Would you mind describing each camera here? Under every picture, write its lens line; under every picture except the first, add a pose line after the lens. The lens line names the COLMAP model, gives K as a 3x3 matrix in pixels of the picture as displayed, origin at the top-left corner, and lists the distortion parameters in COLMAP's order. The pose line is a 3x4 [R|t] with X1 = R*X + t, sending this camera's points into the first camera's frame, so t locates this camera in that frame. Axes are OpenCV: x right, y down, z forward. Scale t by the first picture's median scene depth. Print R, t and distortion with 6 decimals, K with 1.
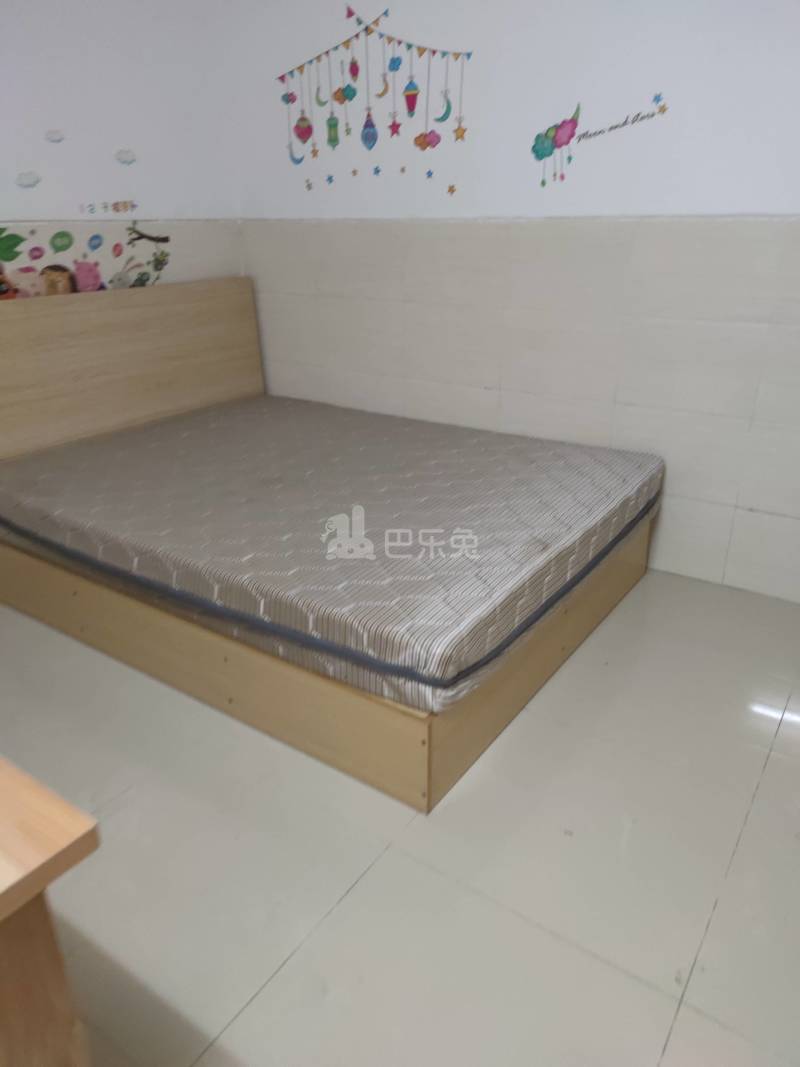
lens RADIAL K [[746.6, 0, 402.8], [0, 746.6, 528.7], [0, 0, 1]] dist [0.052322, -0.001850]
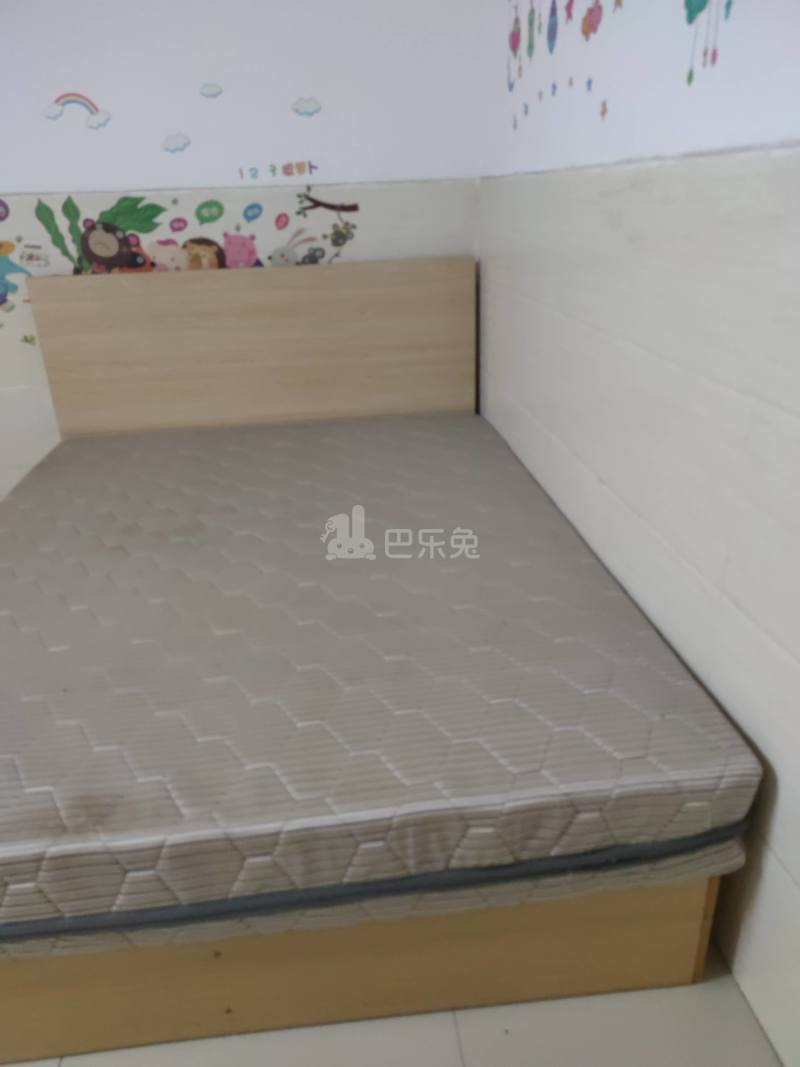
lens RADIAL K [[746.6, 0, 400.6], [0, 746.6, 544.0], [0, 0, 1]] dist [0.052322, -0.001850]
pose [[0.648789, 0.308433, -0.695660, 0.430698], [-0.266981, 0.948325, 0.171464, -0.204336], [0.712597, 0.074484, 0.697609, 0.528262]]
